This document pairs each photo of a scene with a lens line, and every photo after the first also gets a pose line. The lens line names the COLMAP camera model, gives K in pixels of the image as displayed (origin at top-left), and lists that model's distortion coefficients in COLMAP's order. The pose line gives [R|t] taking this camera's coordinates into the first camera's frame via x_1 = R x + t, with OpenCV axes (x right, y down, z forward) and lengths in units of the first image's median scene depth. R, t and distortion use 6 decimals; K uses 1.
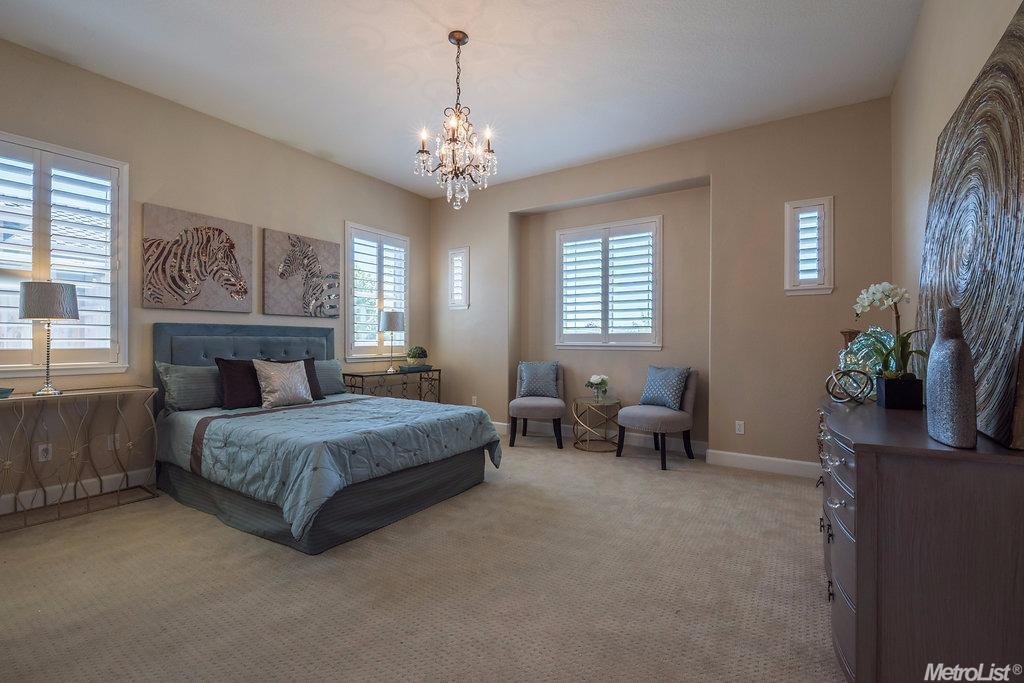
lens RADIAL K [[443.3, 0, 513.3], [0, 443.3, 341.6], [0, 0, 1]] dist [-0.017680, -0.002778]
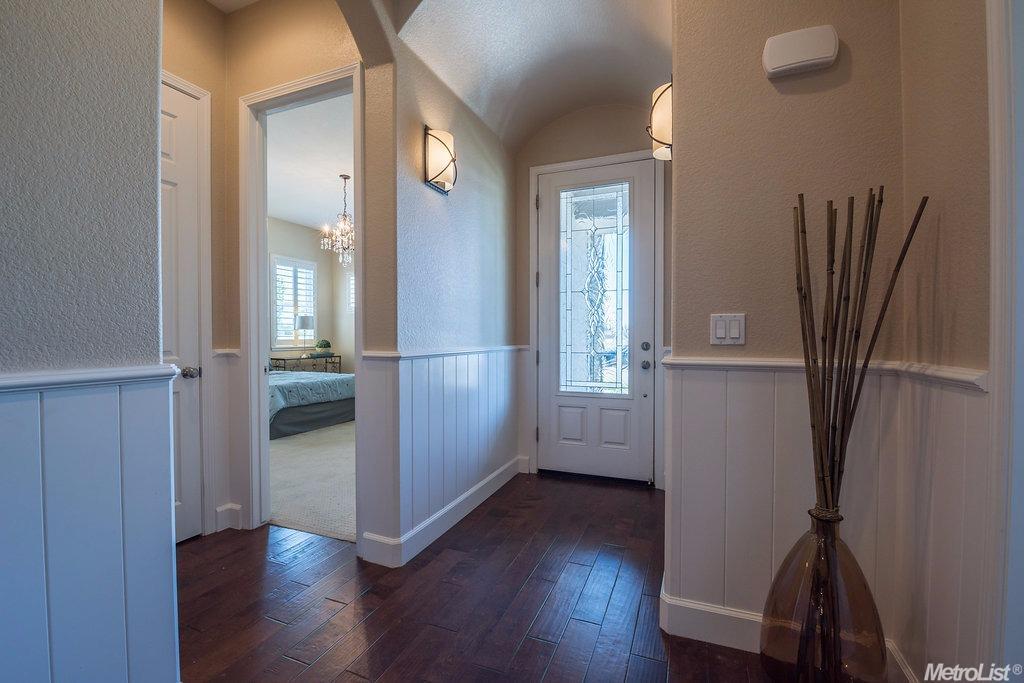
lens RADIAL K [[443.3, 0, 515.6], [0, 443.3, 341.5], [0, 0, 1]] dist [-0.017680, -0.002778]
pose [[0.980551, -0.004969, 0.196202, 0.117265], [0.002900, 0.999937, 0.010834, 0.002847], [-0.196244, -0.010054, 0.980504, -0.545288]]
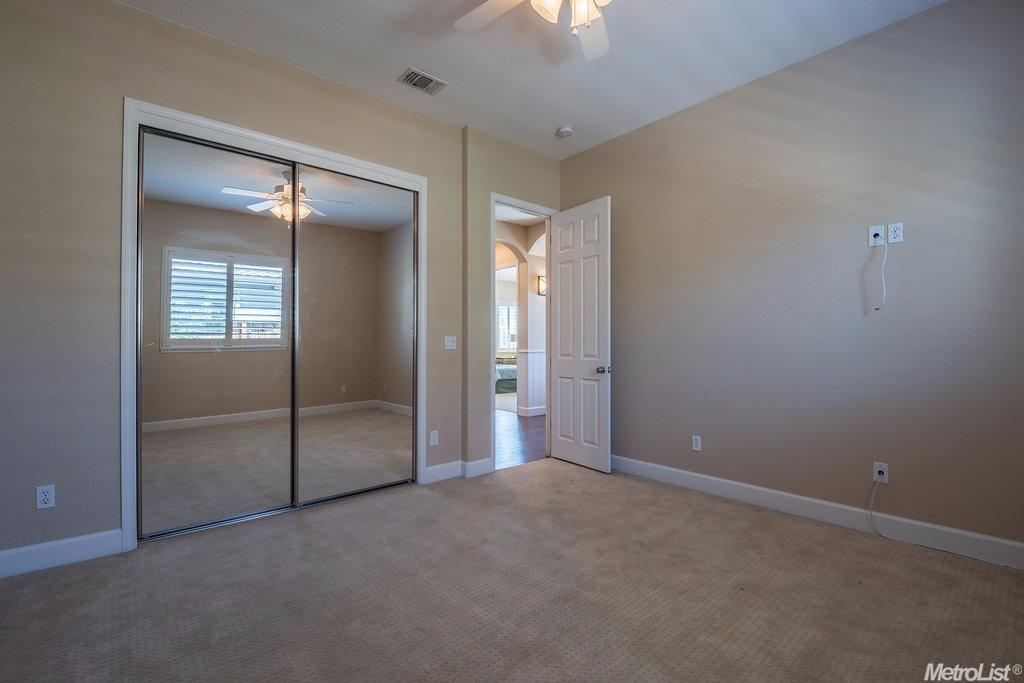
lens RADIAL K [[443.3, 0, 511.2], [0, 443.3, 343.3], [0, 0, 1]] dist [-0.017680, -0.002778]
pose [[0.960751, -0.008560, -0.277279, 0.420244], [0.006651, 0.999947, -0.007827, 0.005155], [0.277331, 0.005676, 0.960758, -1.441912]]
